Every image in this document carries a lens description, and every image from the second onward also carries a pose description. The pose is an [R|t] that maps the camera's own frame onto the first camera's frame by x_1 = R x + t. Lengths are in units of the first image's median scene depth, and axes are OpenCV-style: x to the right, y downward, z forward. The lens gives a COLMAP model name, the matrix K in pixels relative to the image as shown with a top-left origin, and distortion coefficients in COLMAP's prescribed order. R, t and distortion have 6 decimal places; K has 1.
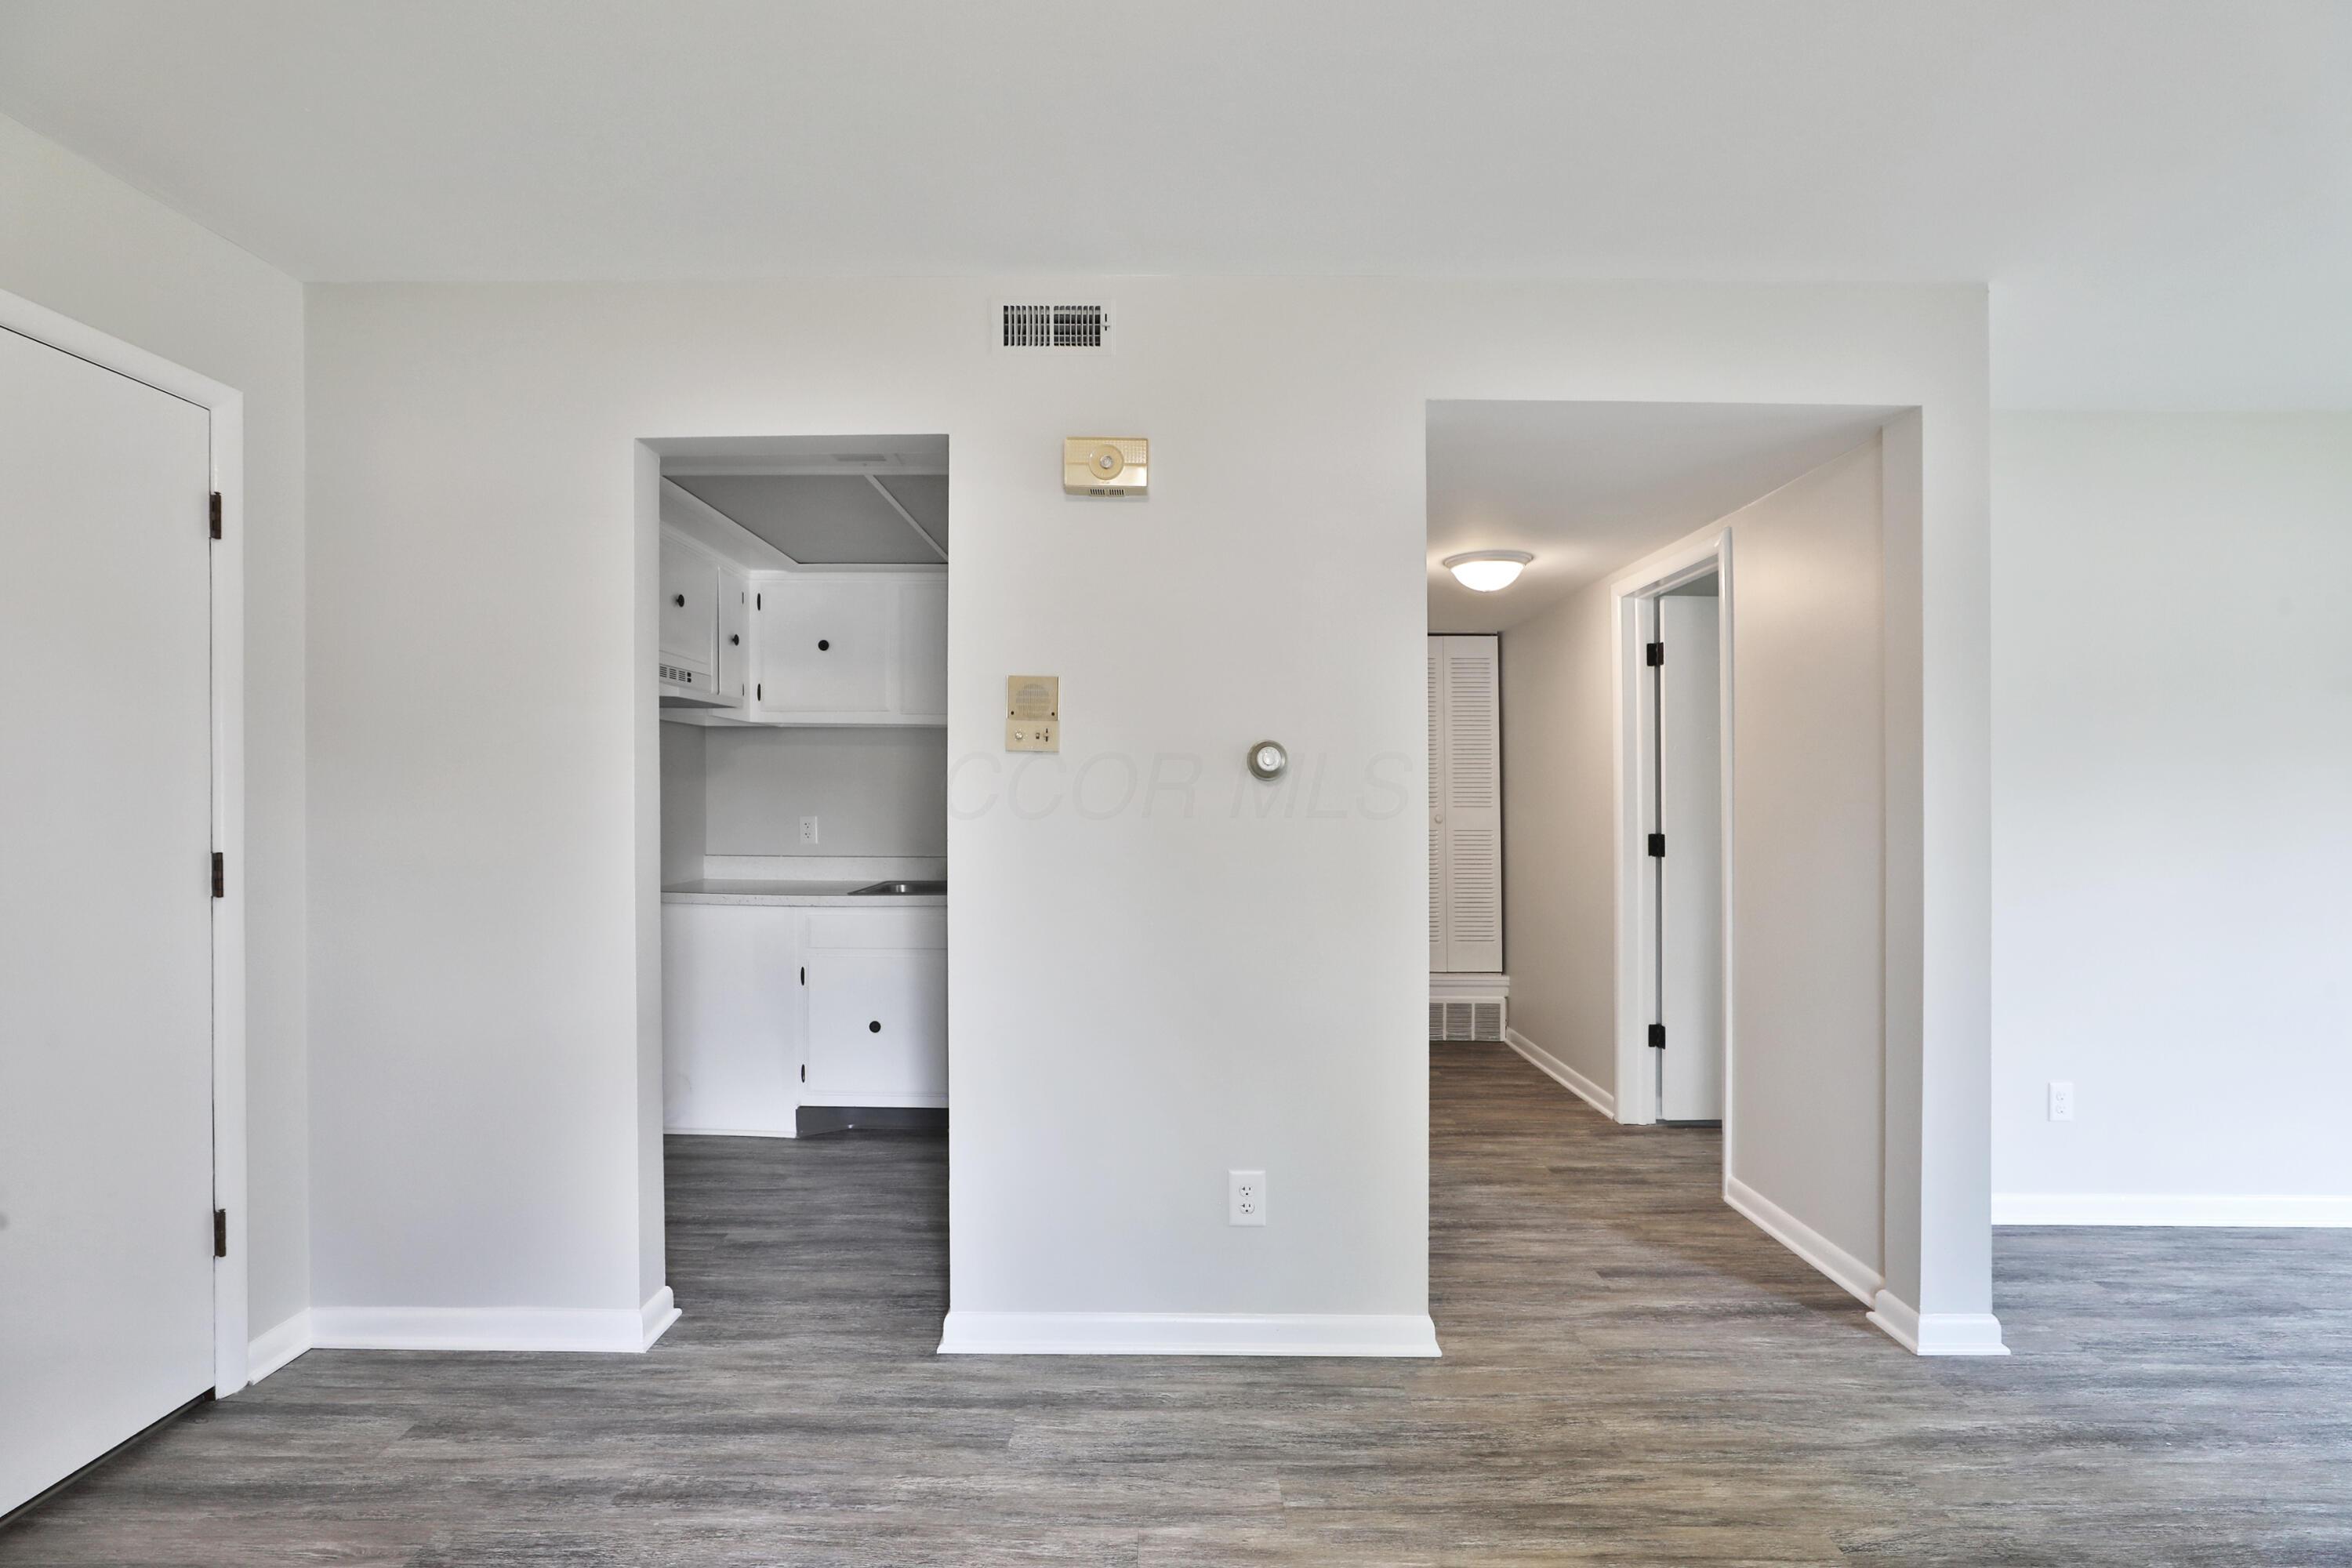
lens RADIAL K [[1076.9, 0, 1169.7], [0, 1076.9, 794.6], [0, 0, 1]] dist [-0.033857, 0.010589]
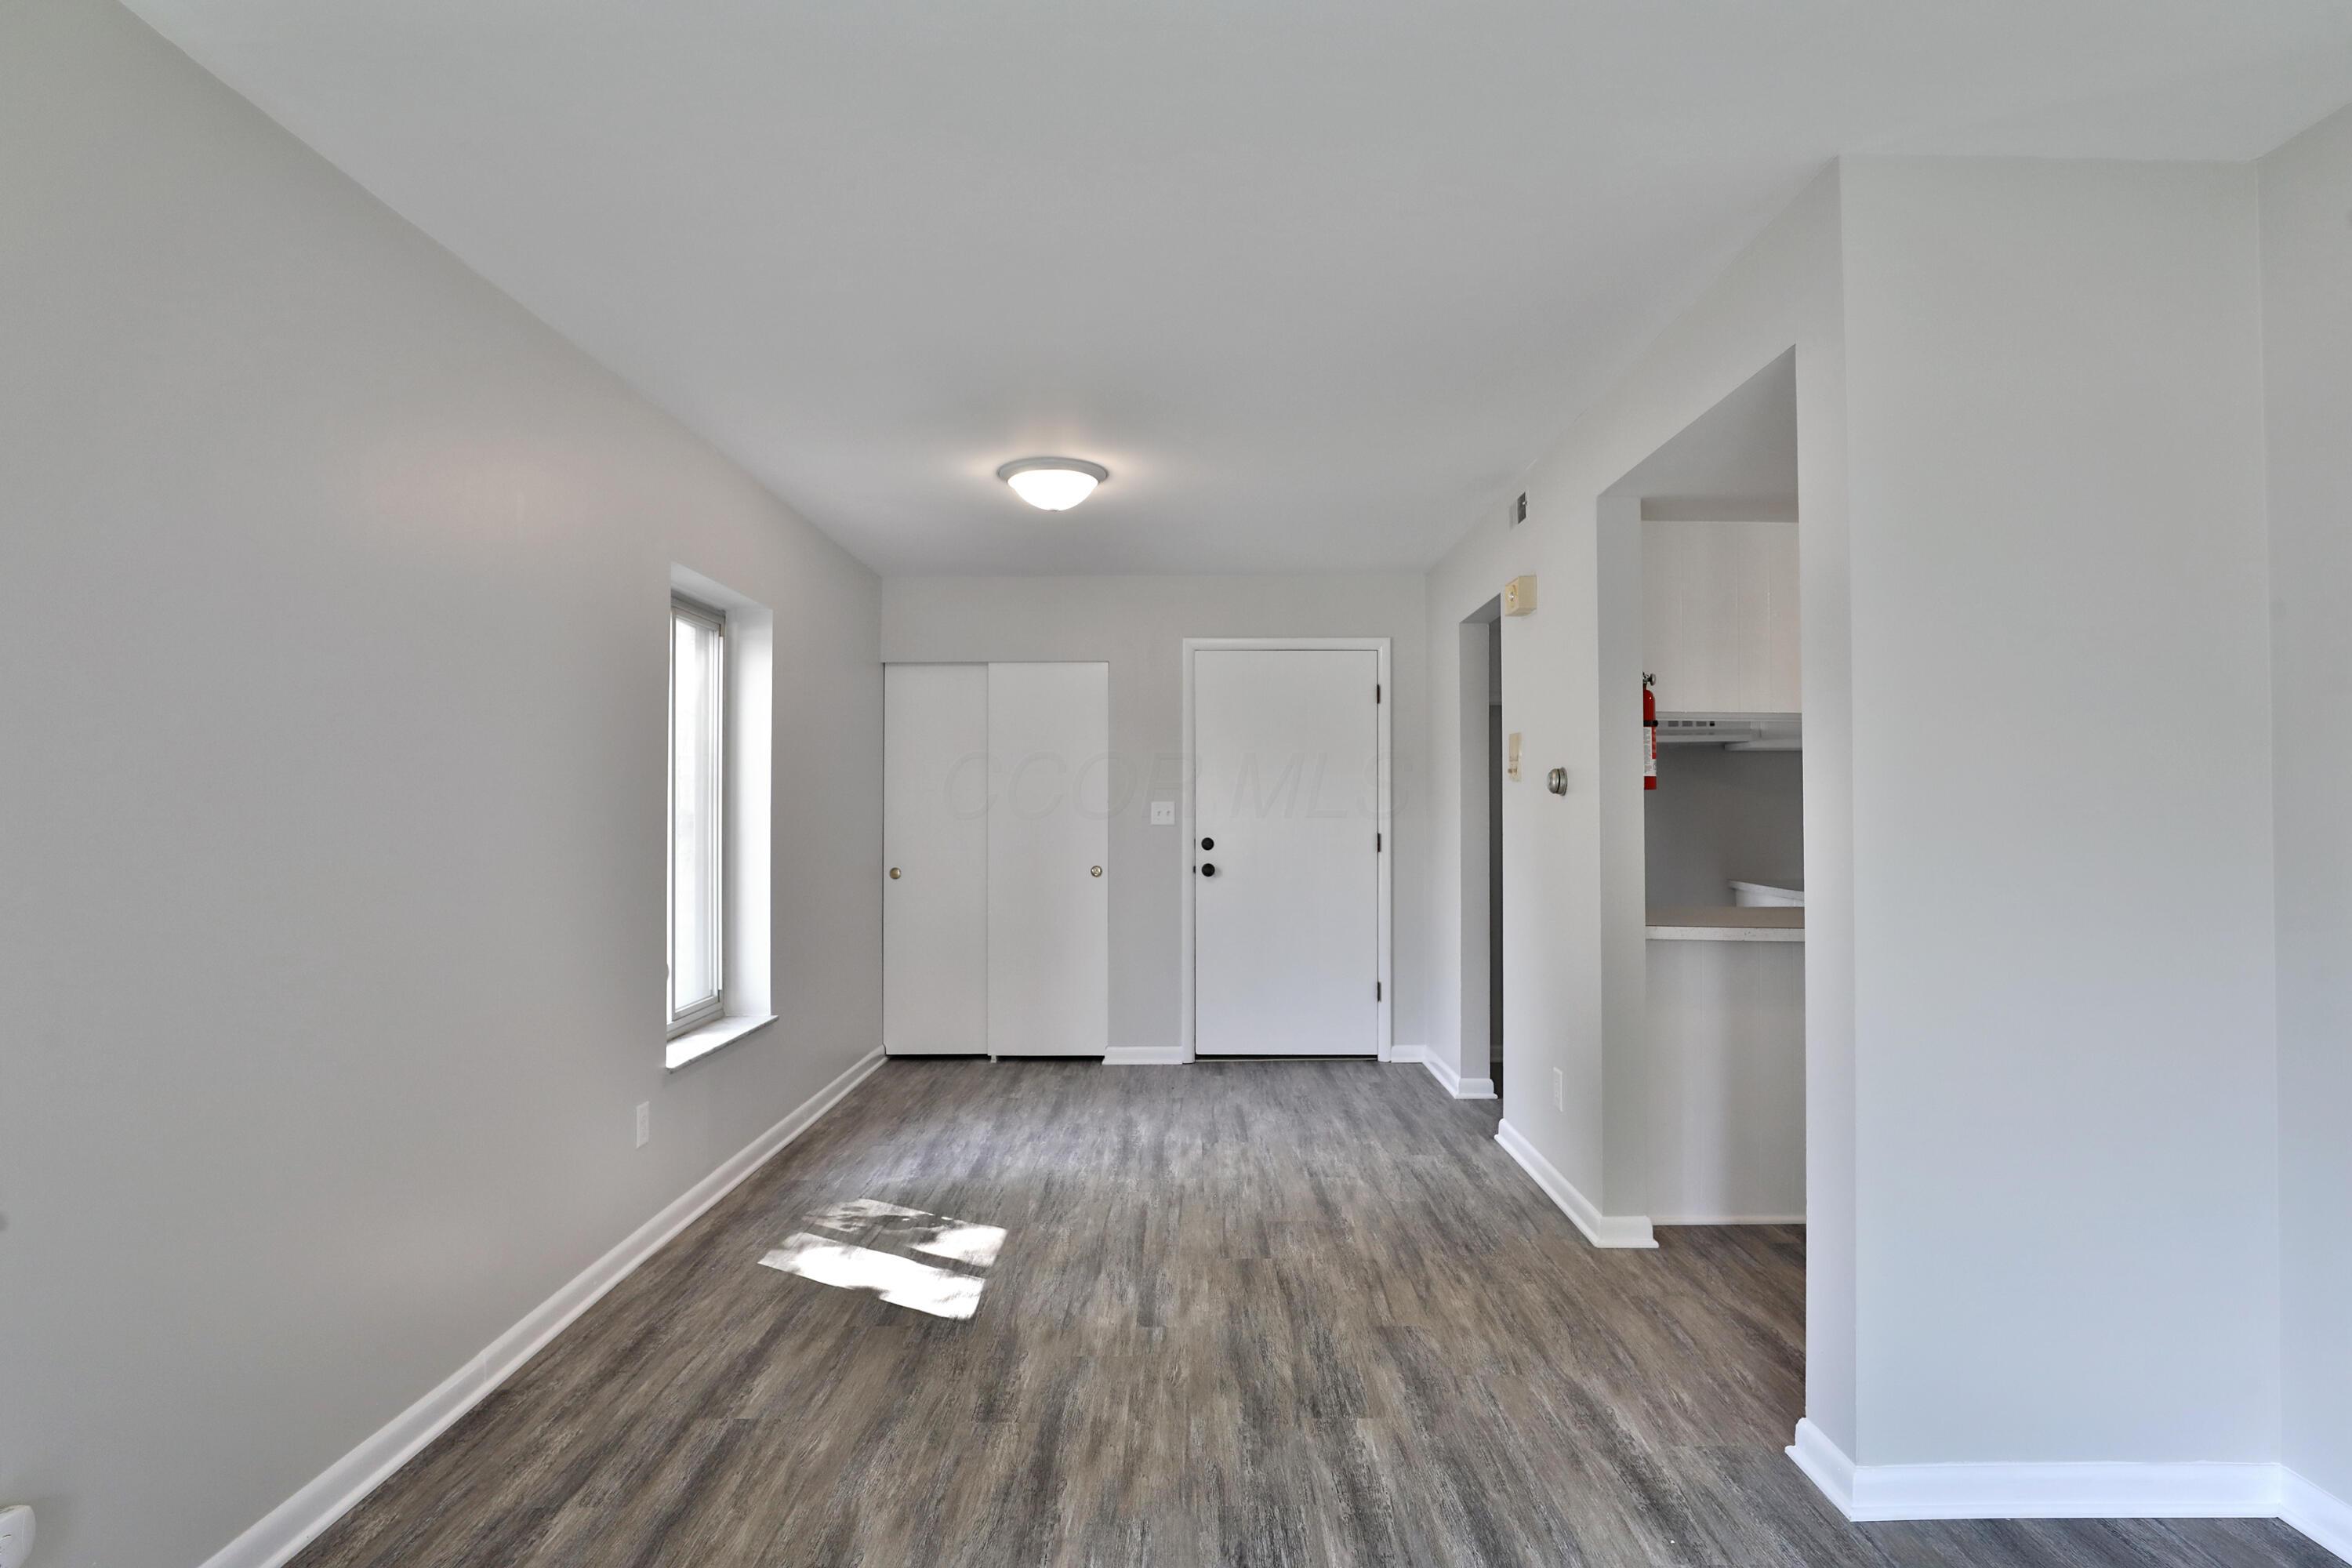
lens RADIAL K [[1220.4, 0, 1176.3], [0, 1220.4, 791.6], [0, 0, 1]] dist [-0.010216, 0.002038]
pose [[-0.019312, -0.024447, -0.999515, 1.828493], [0.009688, 0.999650, -0.024637, 0.018455], [0.999767, -0.010159, -0.019068, 0.568487]]
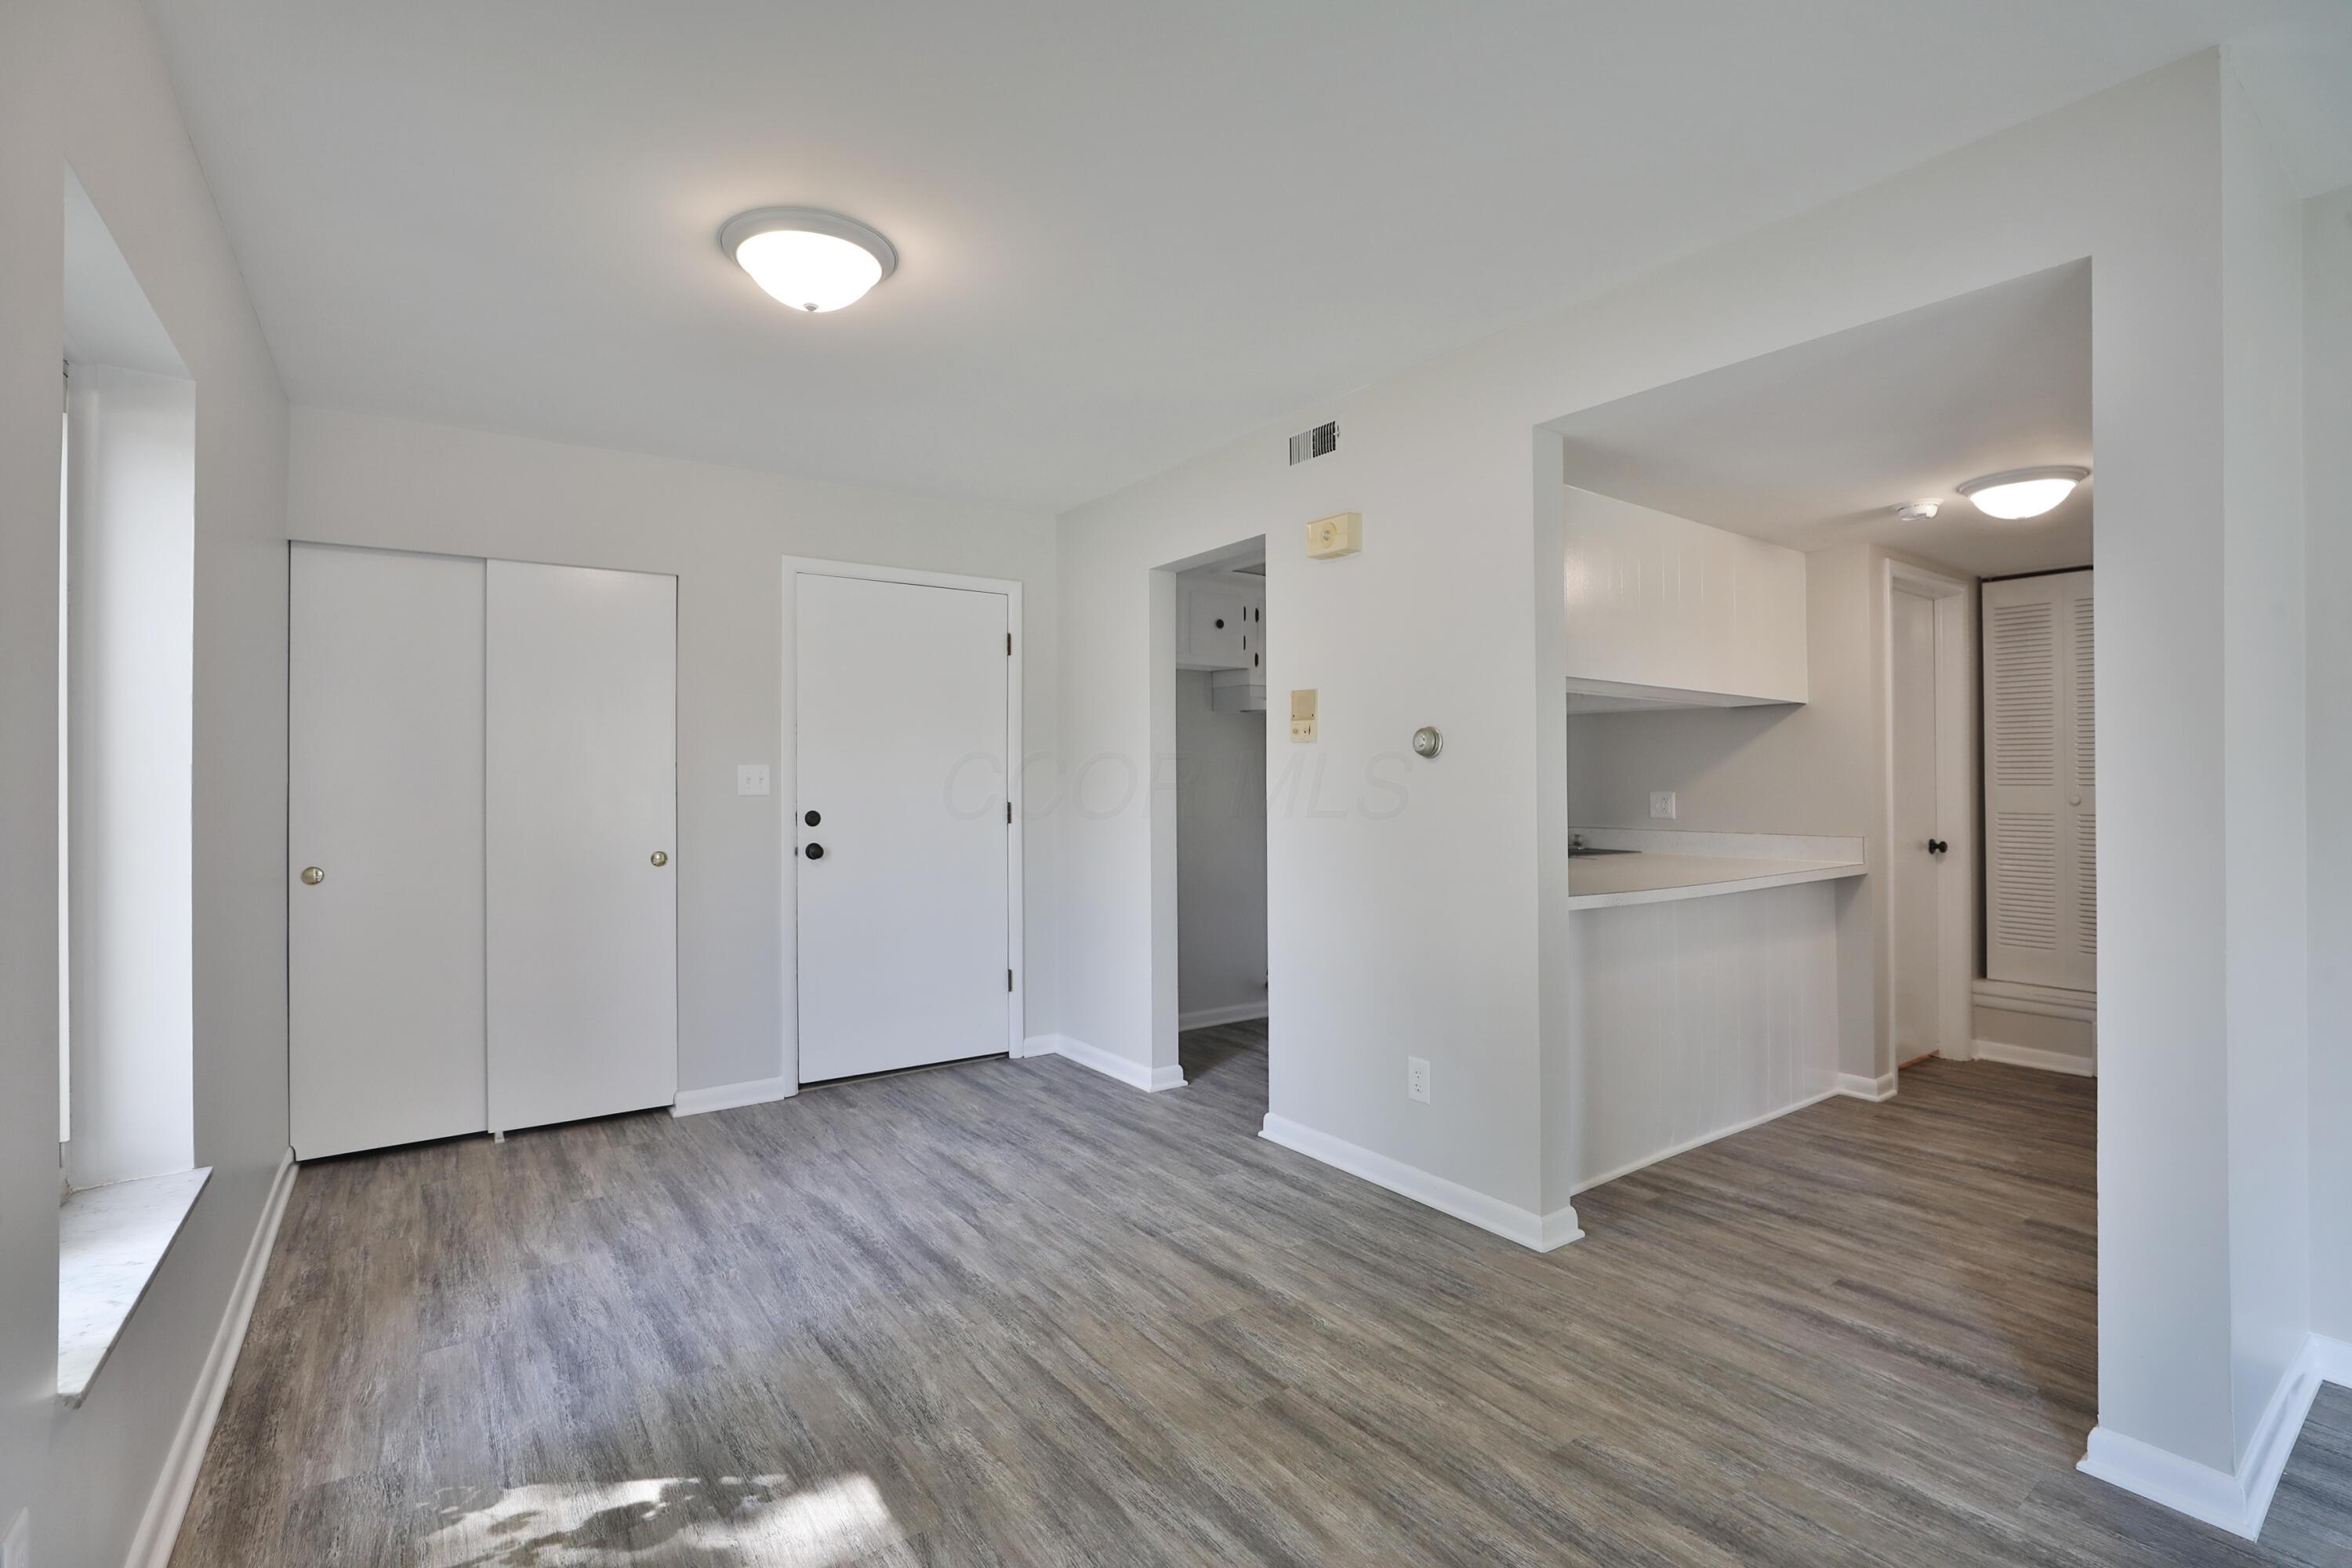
lens RADIAL K [[1076.9, 0, 1180.5], [0, 1076.9, 779.4], [0, 0, 1]] dist [-0.033857, 0.010589]
pose [[0.580202, -0.010073, -0.814410, 1.034532], [0.014374, 0.999894, -0.002127, 0.013334], [0.814346, -0.010472, 0.580285, 0.018746]]
